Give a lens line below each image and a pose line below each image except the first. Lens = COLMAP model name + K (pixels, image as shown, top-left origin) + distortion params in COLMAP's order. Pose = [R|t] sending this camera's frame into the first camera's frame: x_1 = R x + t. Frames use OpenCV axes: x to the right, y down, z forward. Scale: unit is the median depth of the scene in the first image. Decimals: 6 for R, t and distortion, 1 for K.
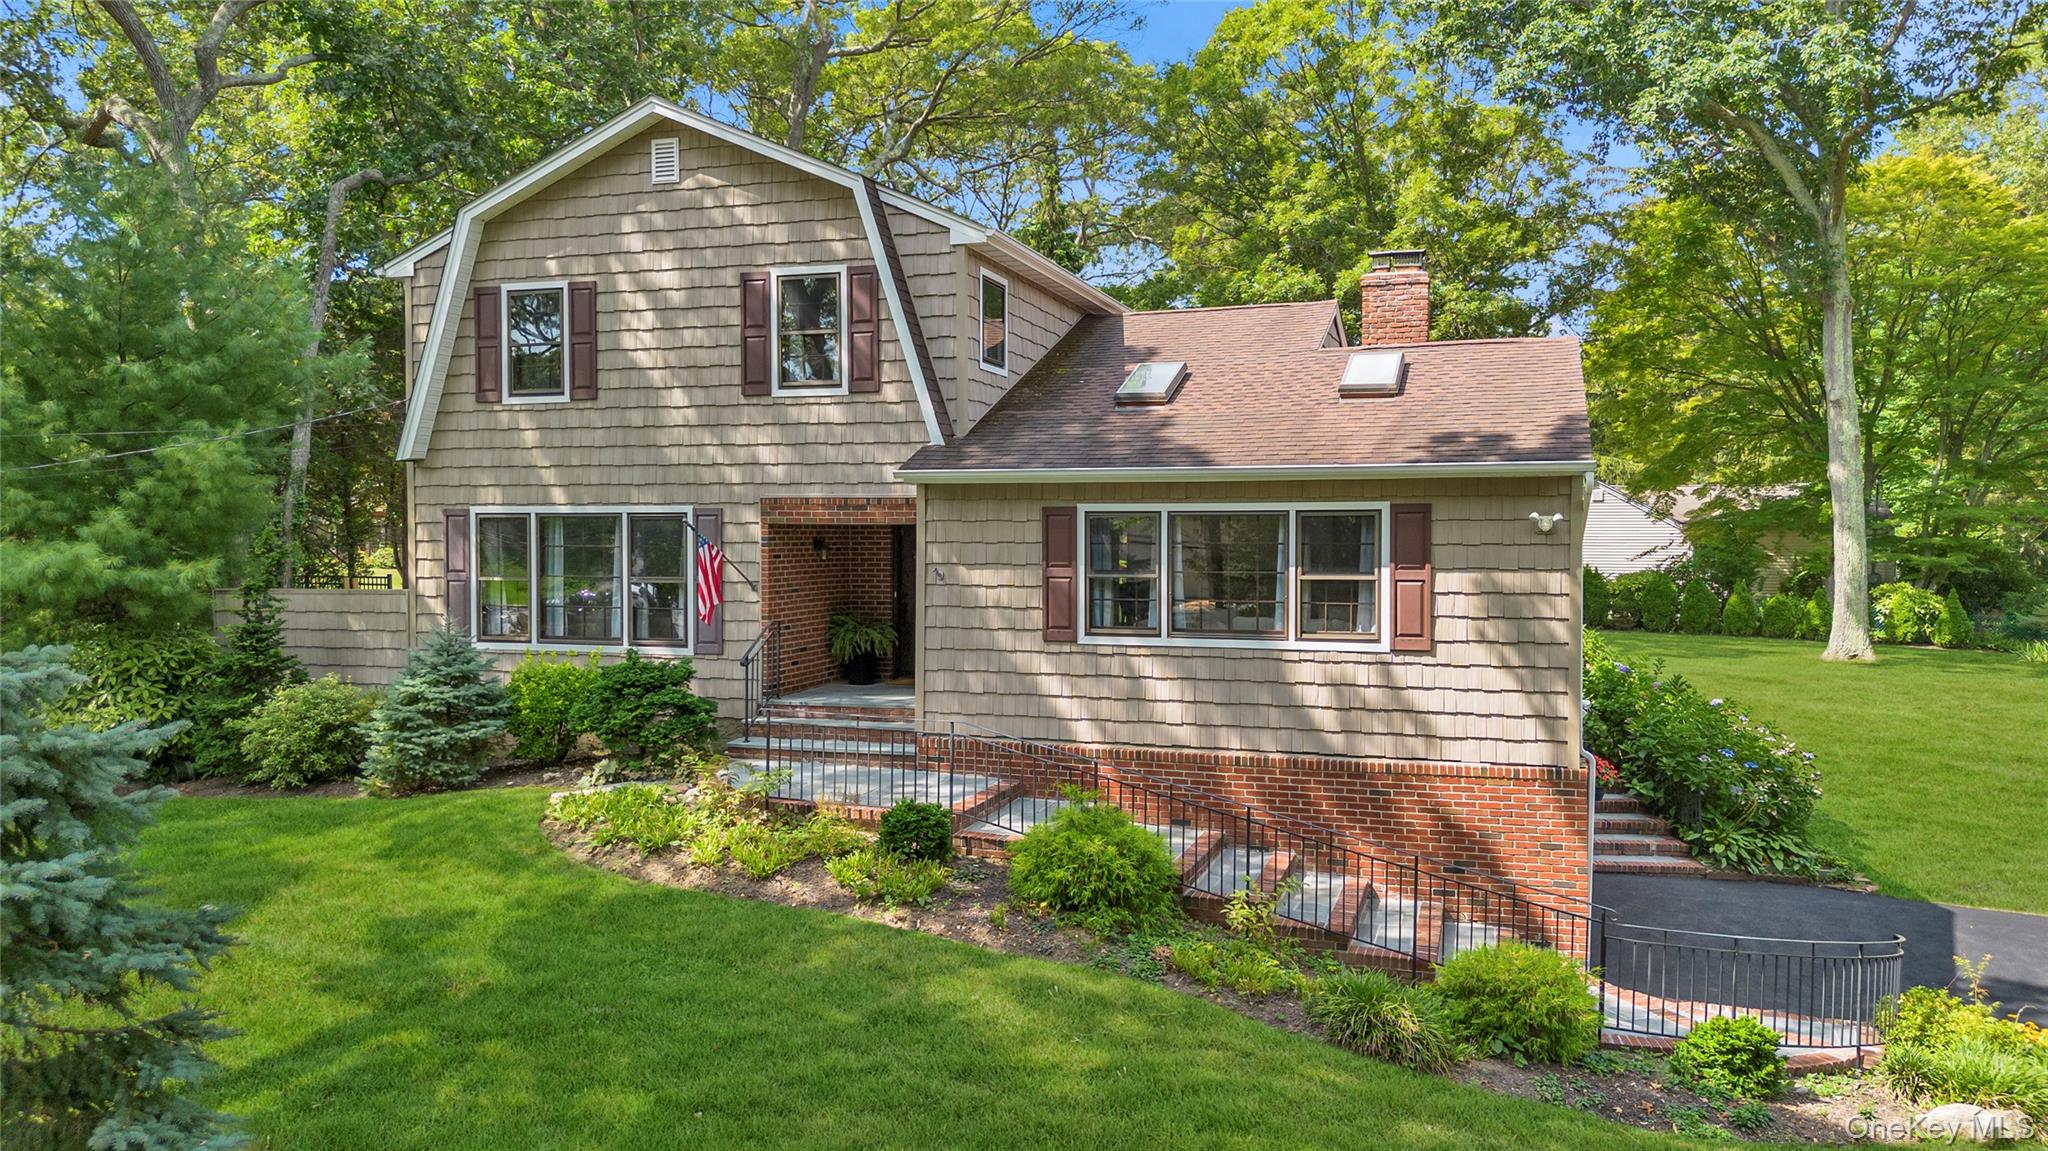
lens RADIAL K [[1518.5, 0, 1040.7], [0, 1518.5, 580.0], [0, 0, 1]] dist [0.031341, -0.004558]
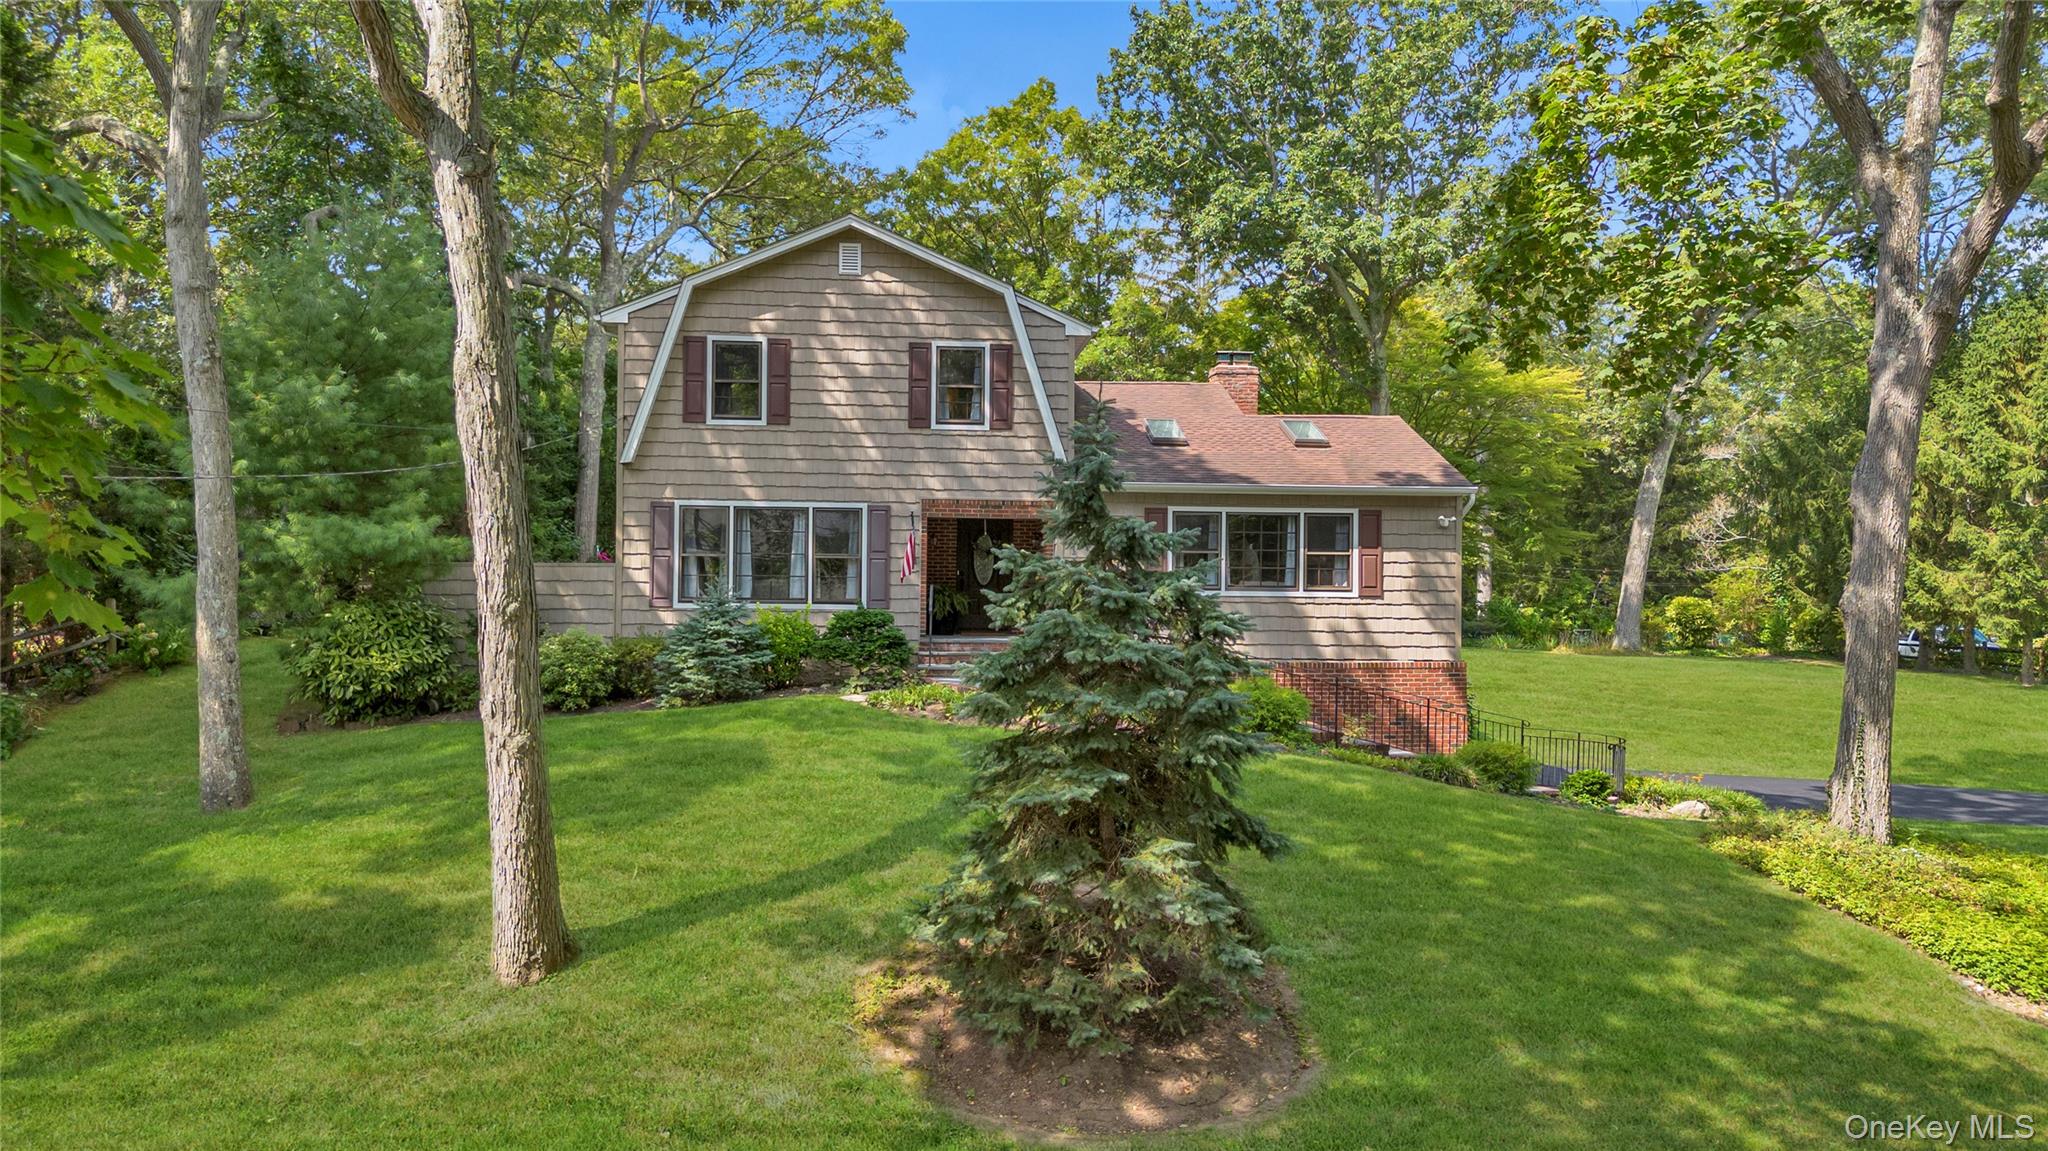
lens RADIAL K [[1546.1, 0, 1024.0], [0, 1546.1, 575.5], [0, 0, 1]] dist [0.046444, -0.001714]
pose [[0.920659, 0.011885, 0.390186, -0.673087], [0.003116, 0.999281, -0.037791, 0.074538], [-0.390355, 0.036009, 0.919960, -0.380208]]
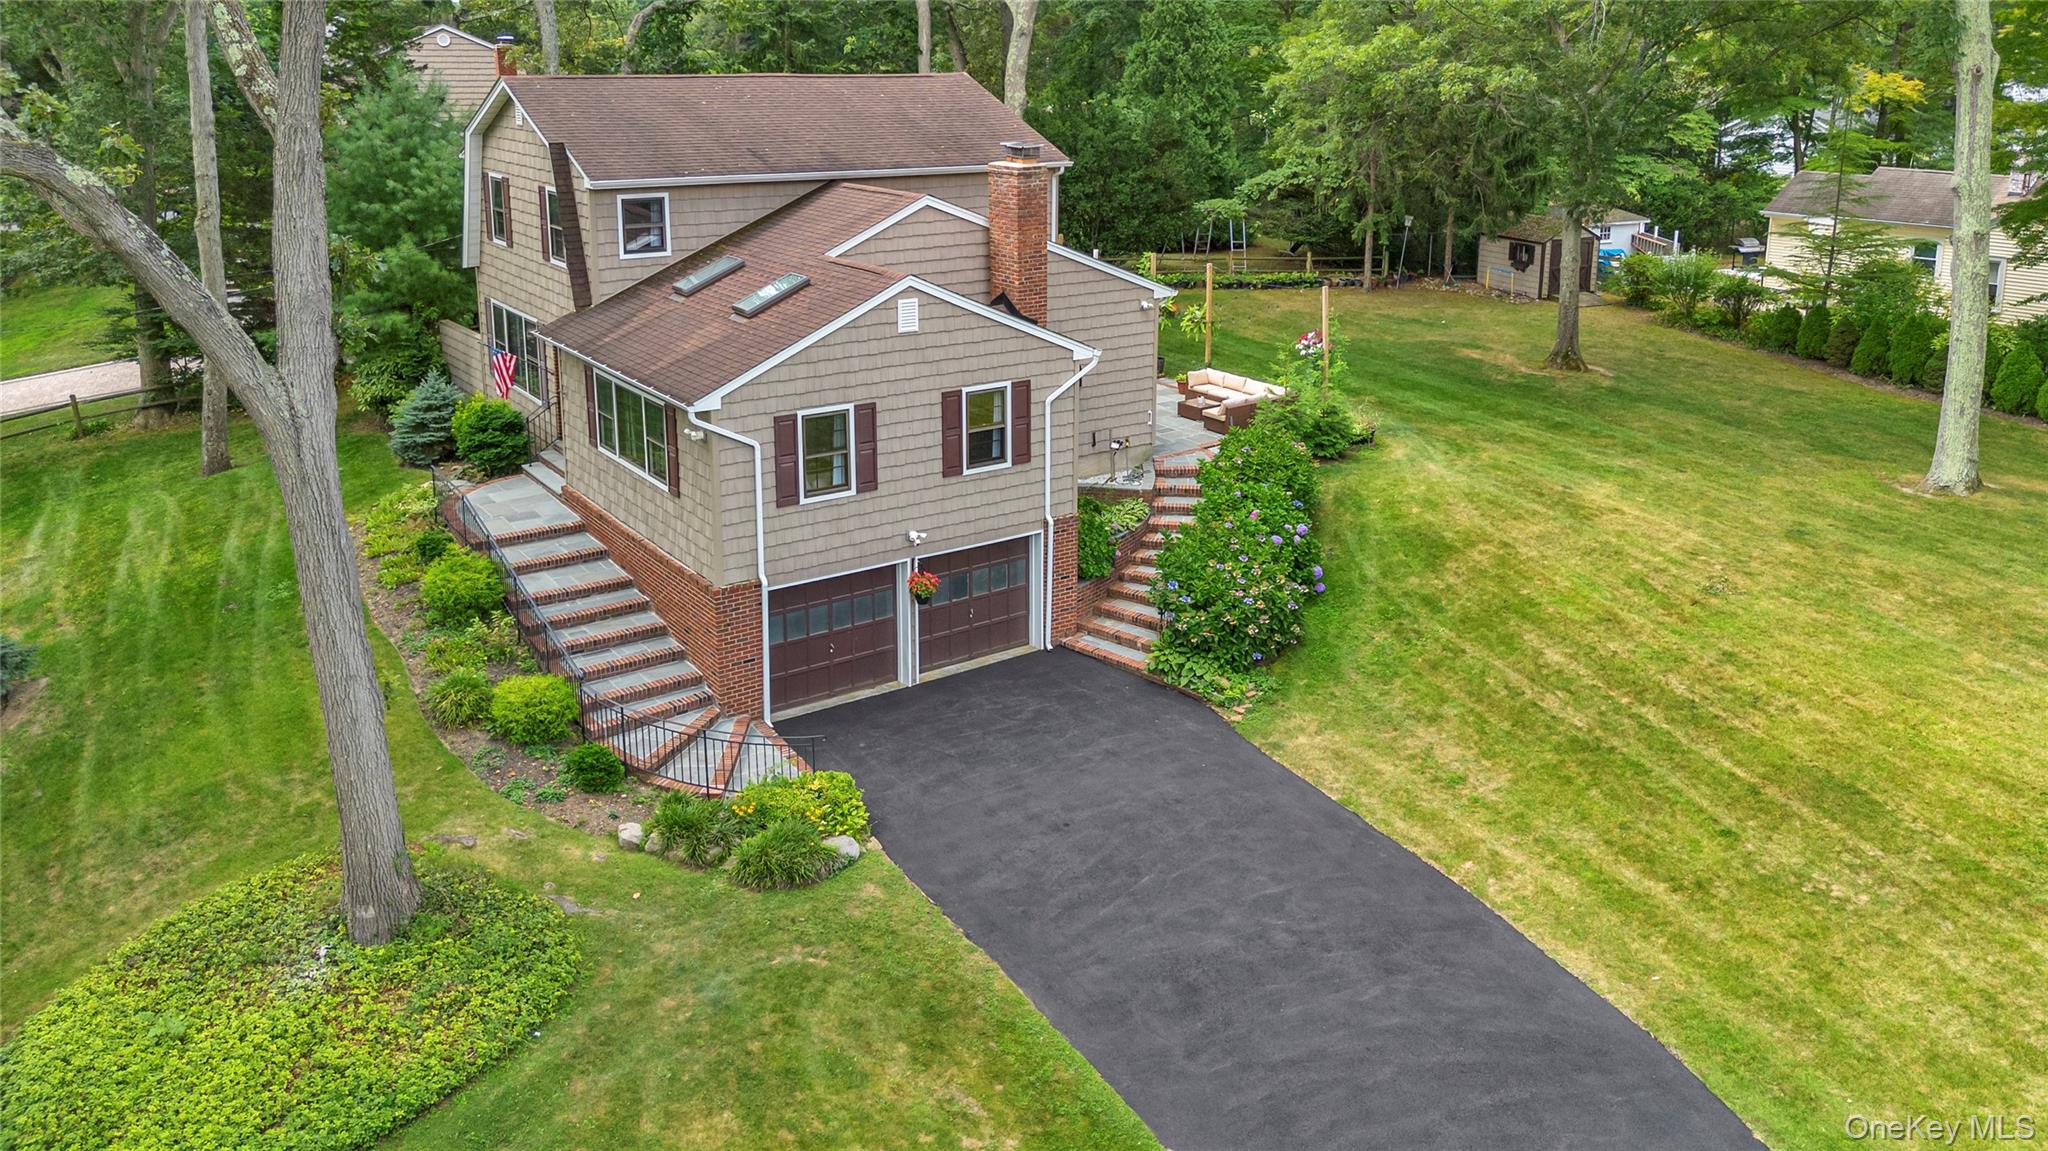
lens RADIAL K [[1474.6, 0, 973.0], [0, 1474.6, 448.7], [0, 0, 1]] dist [0.007214, -0.000704]
pose [[0.797504, 0.157625, -0.582359, 1.171987], [-0.022821, 0.972458, 0.231959, -0.310868], [0.602882, -0.171698, 0.779136, -0.010640]]
